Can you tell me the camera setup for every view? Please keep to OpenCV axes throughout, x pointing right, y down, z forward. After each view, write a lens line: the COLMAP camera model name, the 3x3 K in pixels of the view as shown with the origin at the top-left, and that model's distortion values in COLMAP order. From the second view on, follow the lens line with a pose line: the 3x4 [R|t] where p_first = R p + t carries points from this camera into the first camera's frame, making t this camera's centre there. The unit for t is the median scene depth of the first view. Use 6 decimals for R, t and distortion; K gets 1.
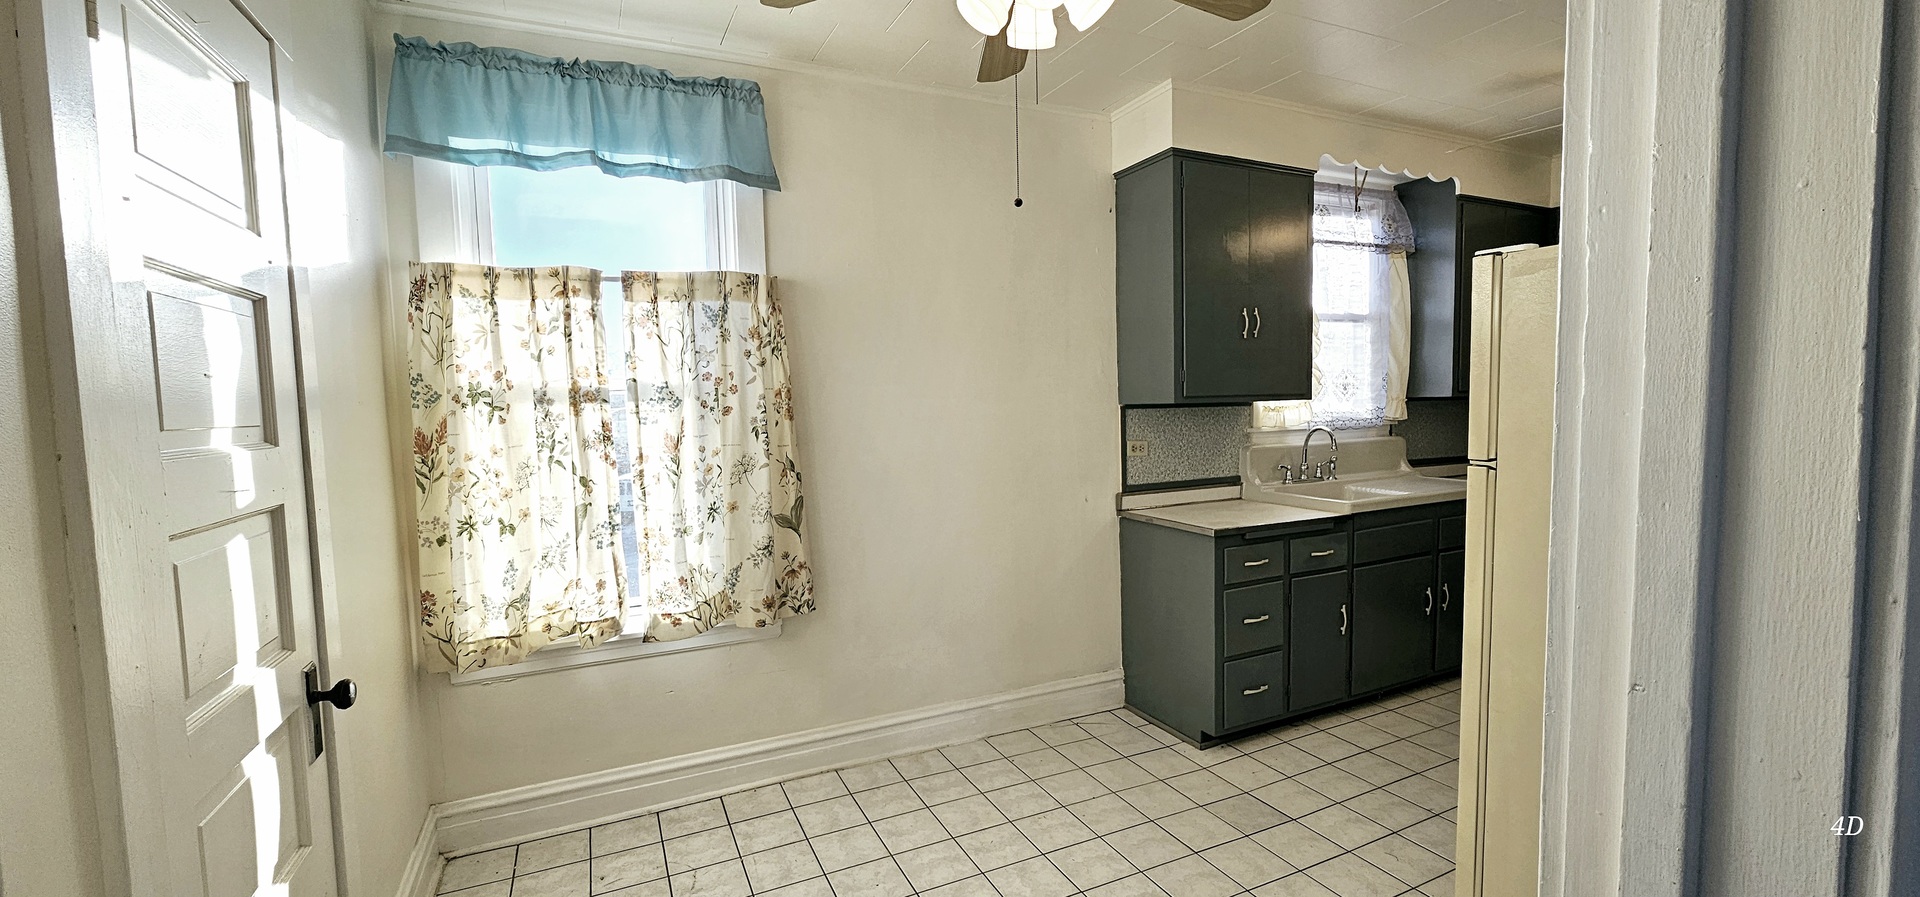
lens RADIAL K [[775.3, 0, 971.5], [0, 775.3, 459.9], [0, 0, 1]] dist [-0.001502, 0.000107]
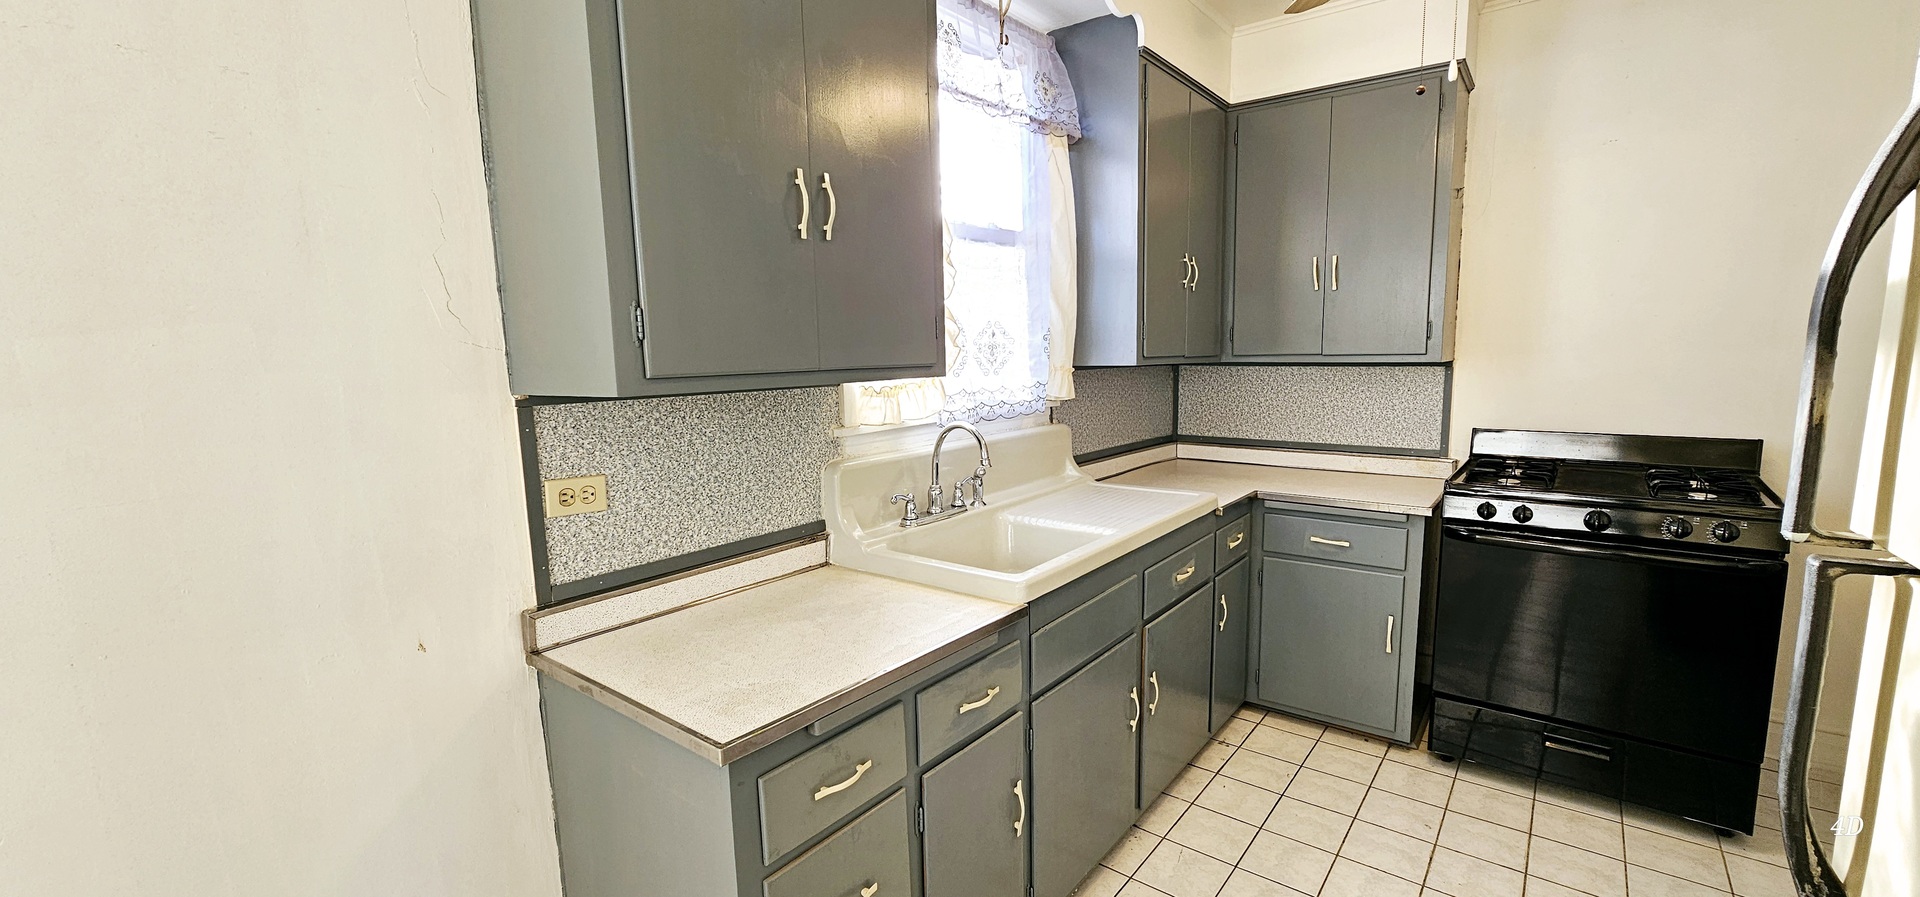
lens RADIAL K [[775.3, 0, 969.9], [0, 775.3, 453.8], [0, 0, 1]] dist [-0.001502, 0.000107]
pose [[0.895781, -0.056396, 0.440904, 0.204580], [0.035594, 0.997834, 0.055317, -0.049702], [-0.443069, -0.033858, 0.895848, 0.484903]]
